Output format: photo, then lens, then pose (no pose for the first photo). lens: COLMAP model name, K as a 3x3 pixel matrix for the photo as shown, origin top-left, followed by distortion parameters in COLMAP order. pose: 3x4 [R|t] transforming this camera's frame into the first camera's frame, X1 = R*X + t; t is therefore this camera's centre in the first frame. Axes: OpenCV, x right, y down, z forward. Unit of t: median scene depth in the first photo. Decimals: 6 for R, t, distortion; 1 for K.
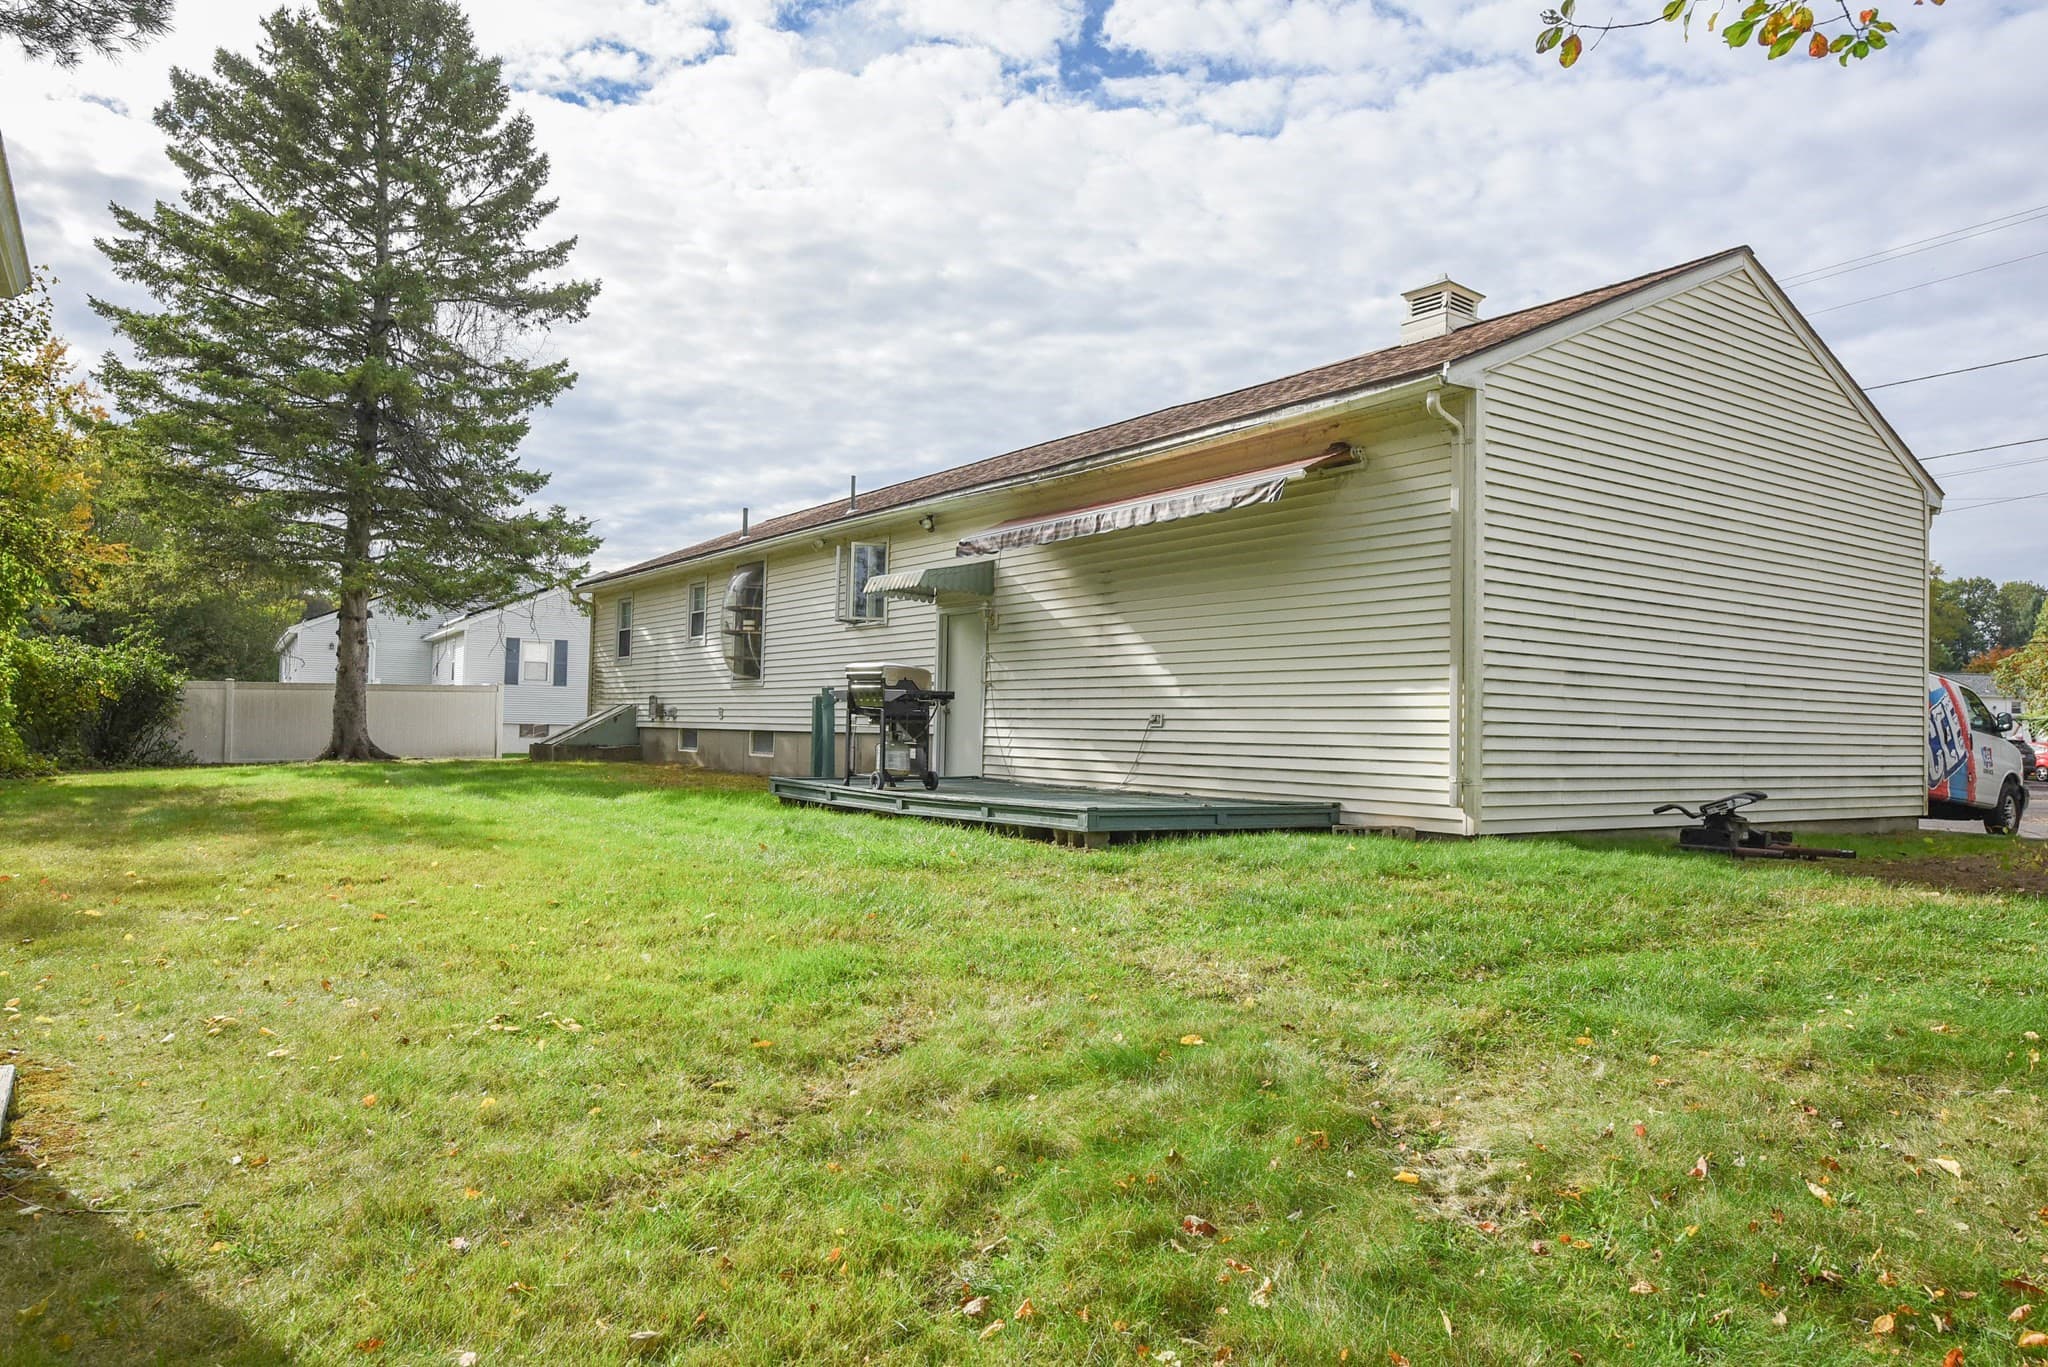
lens RADIAL K [[1352.3, 0, 1024.0], [0, 1352.3, 683.5], [0, 0, 1]] dist [0.001226, 0.001320]
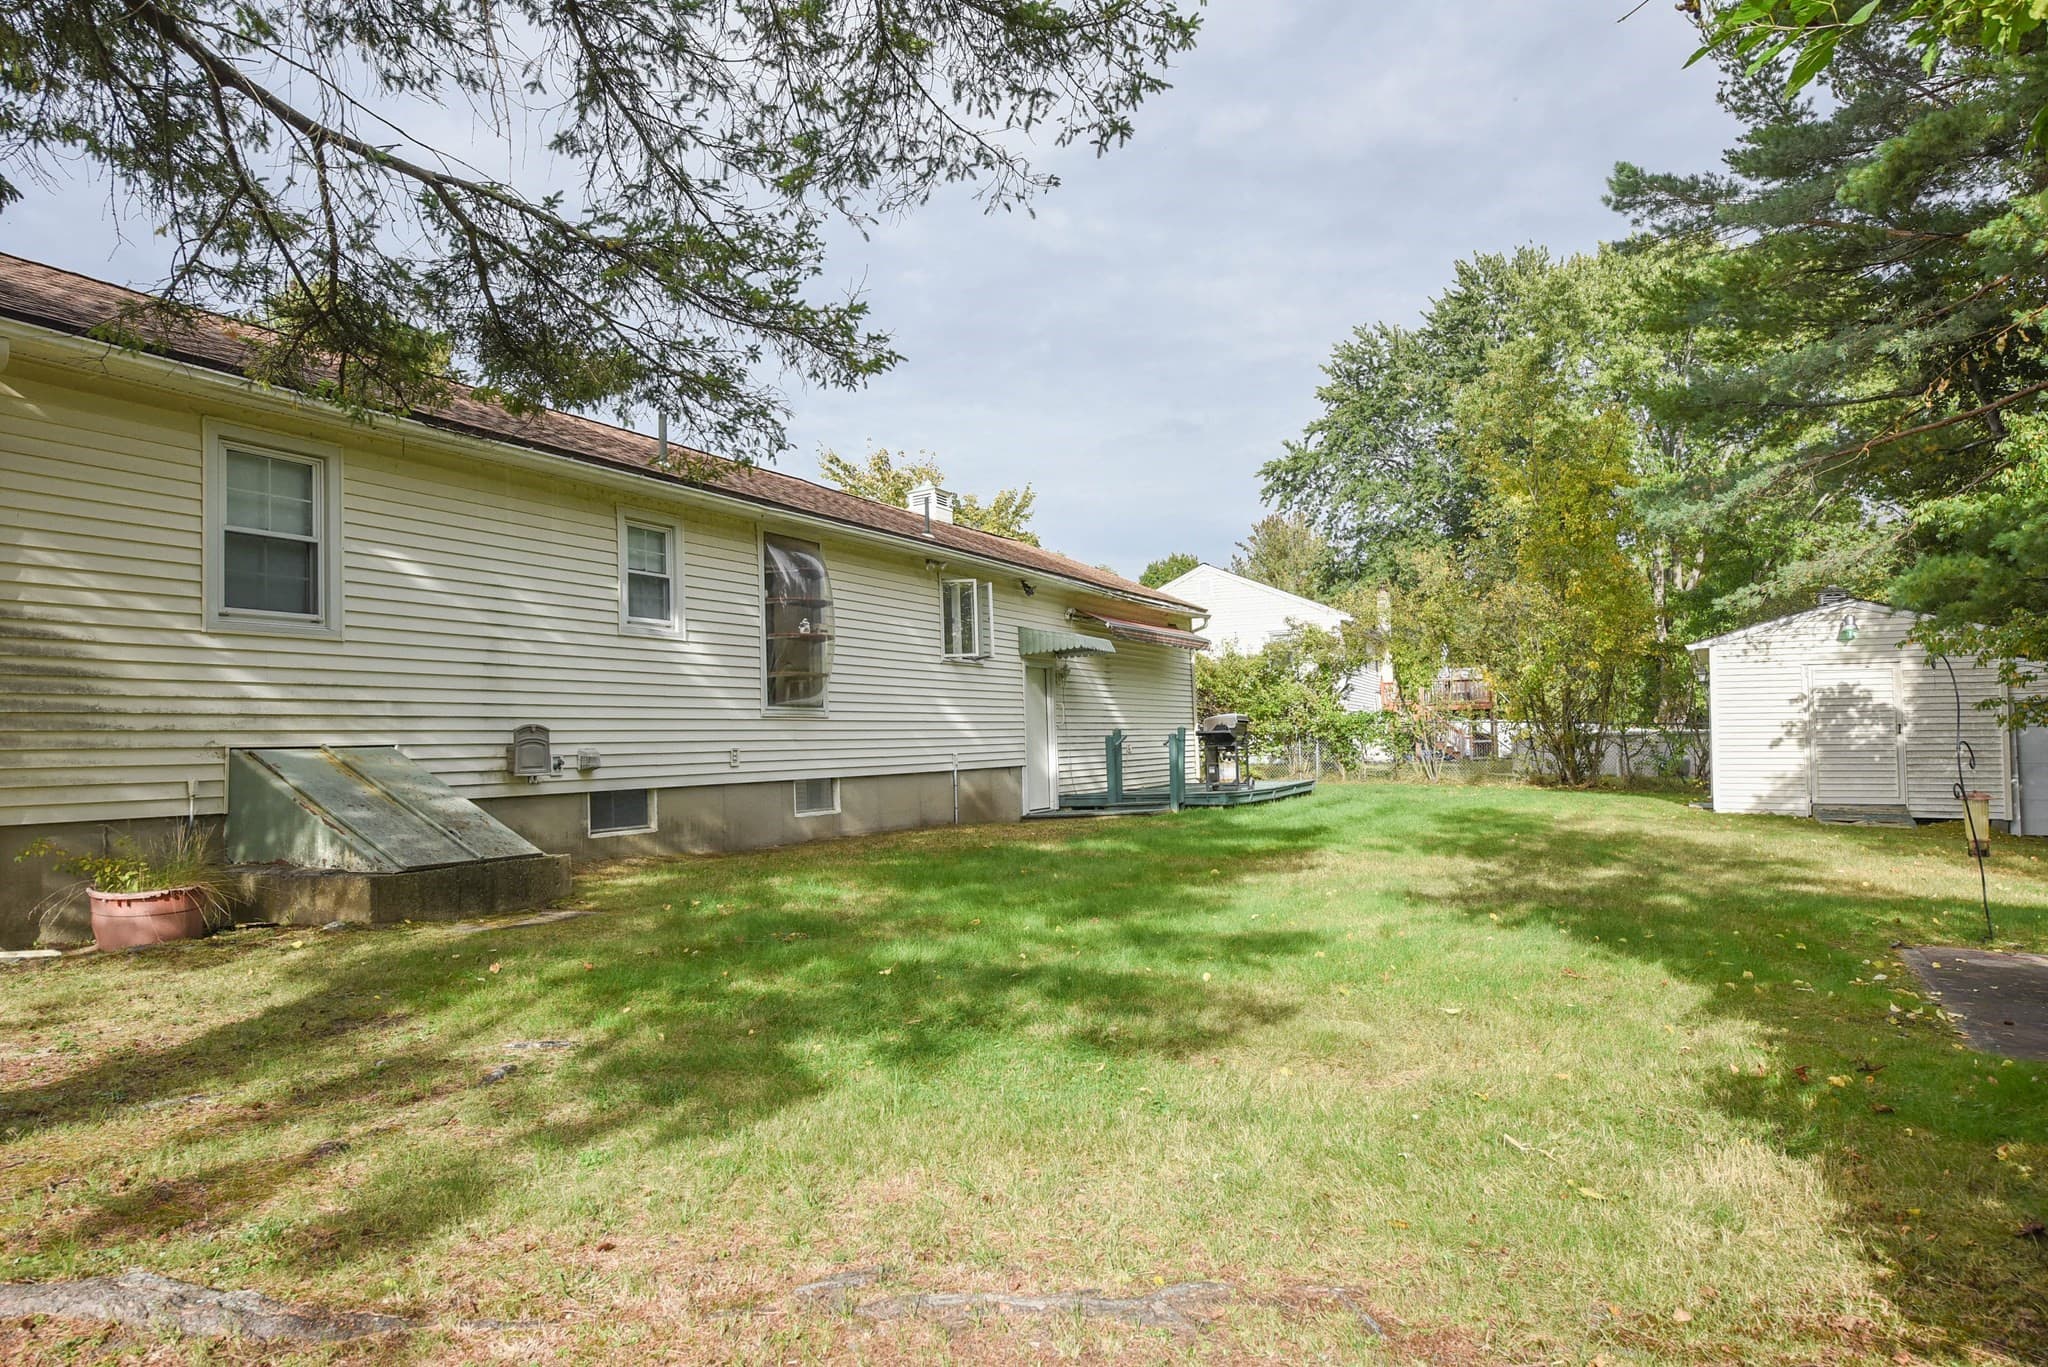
lens RADIAL K [[1348.3, 0, 1024.3], [0, 1348.3, 687.6], [0, 0, 1]] dist [-0.013205, 0.020173]
pose [[-0.489561, 0.038513, 0.871118, -0.814682], [-0.004651, 0.998895, -0.046776, 0.017973], [-0.871957, -0.026951, -0.488841, 1.173592]]
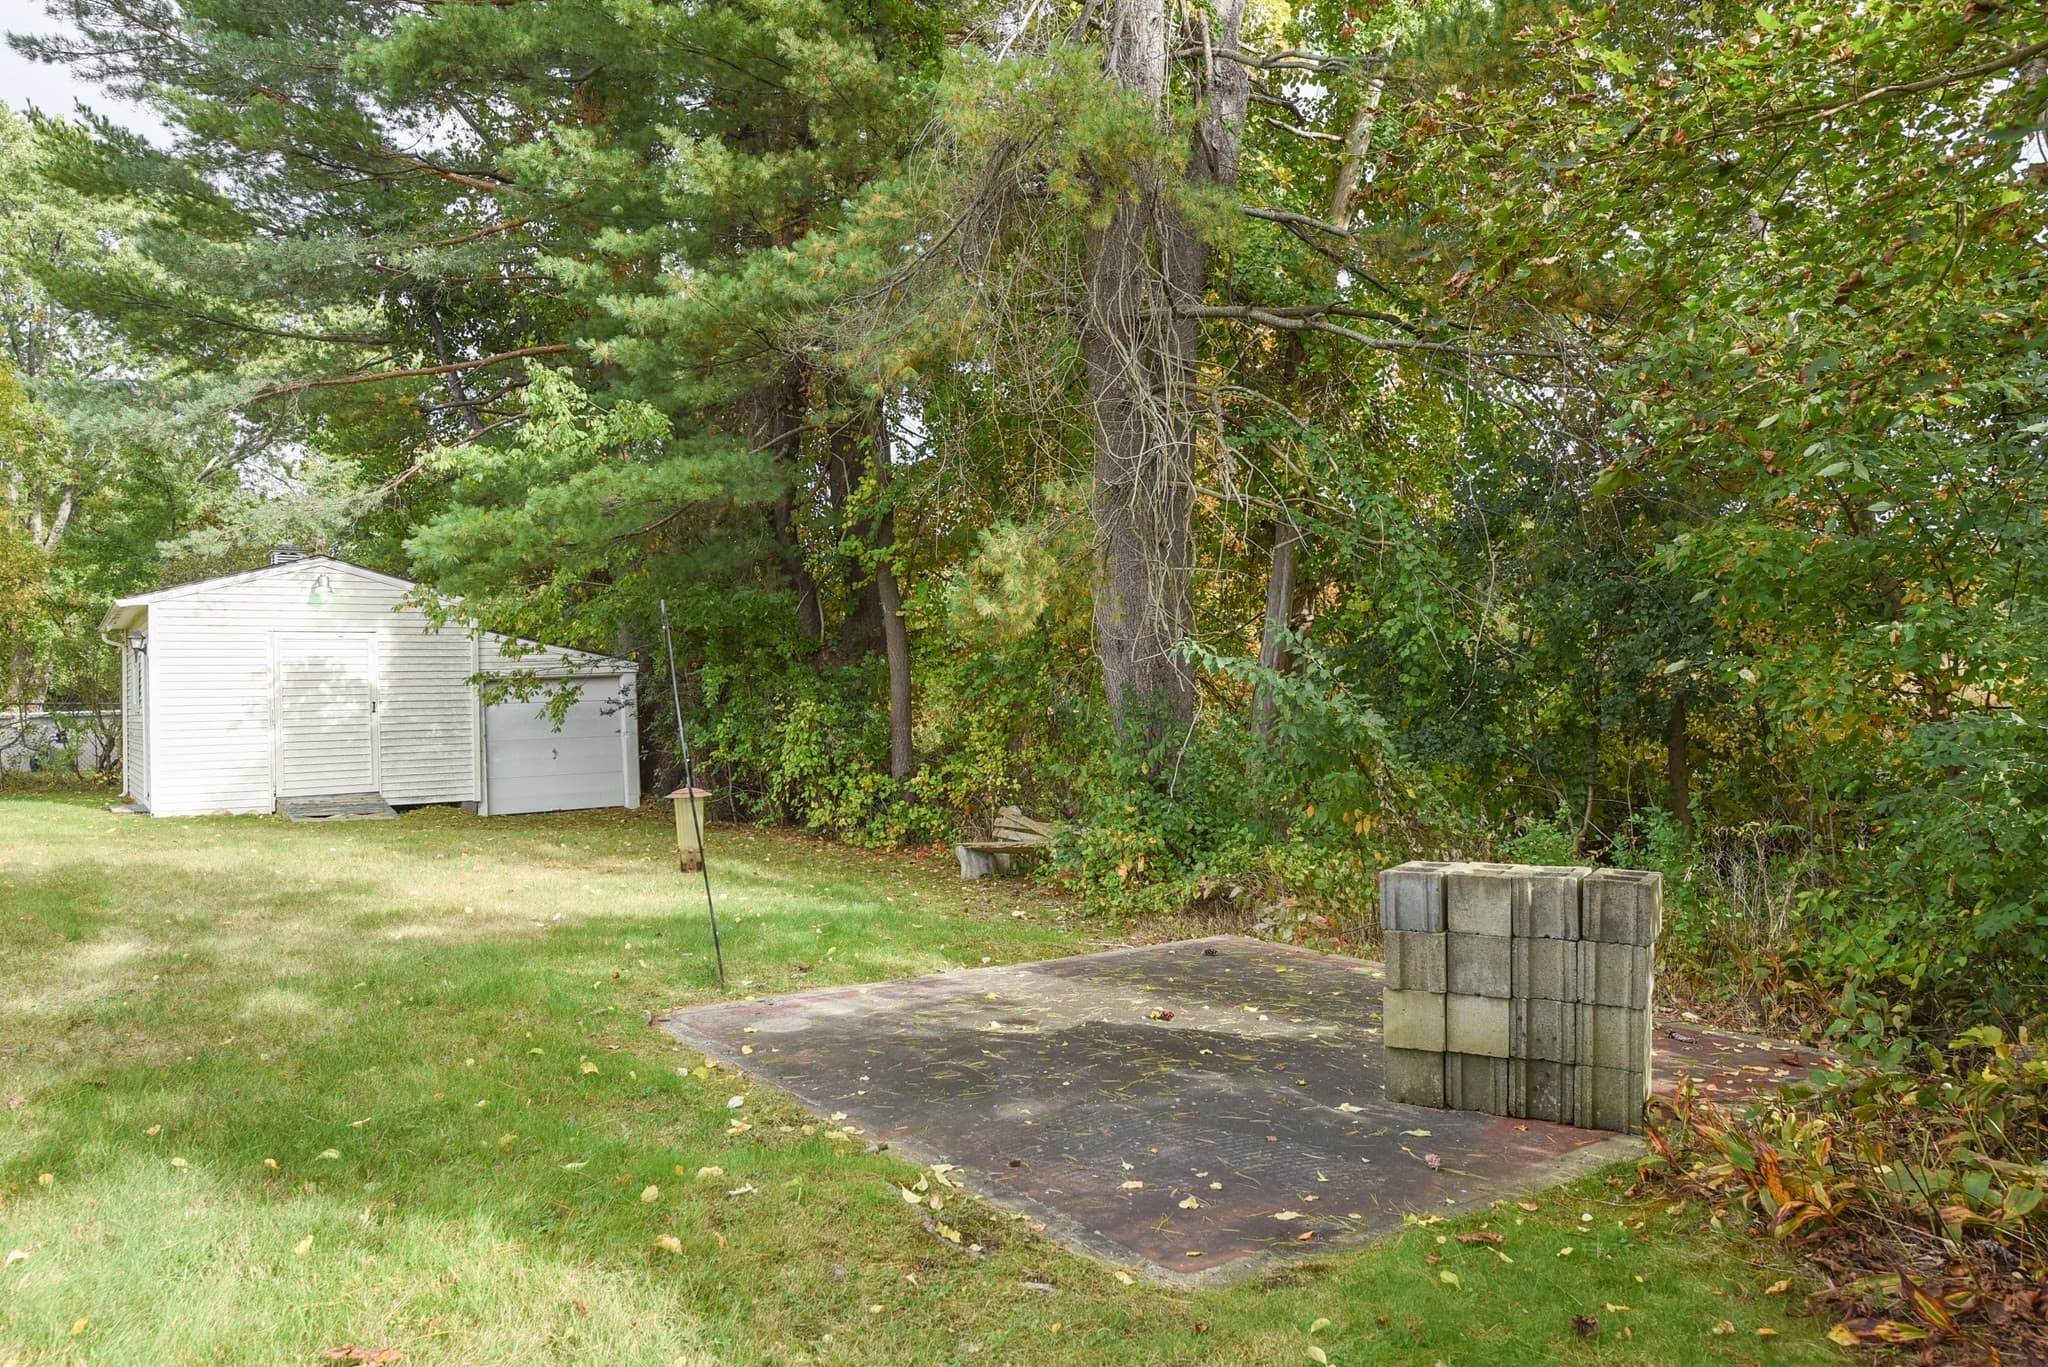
lens RADIAL K [[1348.3, 0, 1024.3], [0, 1348.3, 687.6], [0, 0, 1]] dist [-0.013205, 0.020173]
pose [[-0.998761, 0.022086, -0.044589, -0.657708], [0.023019, 0.999525, -0.020511, 0.014278], [0.044114, -0.021512, -0.998795, 1.033381]]
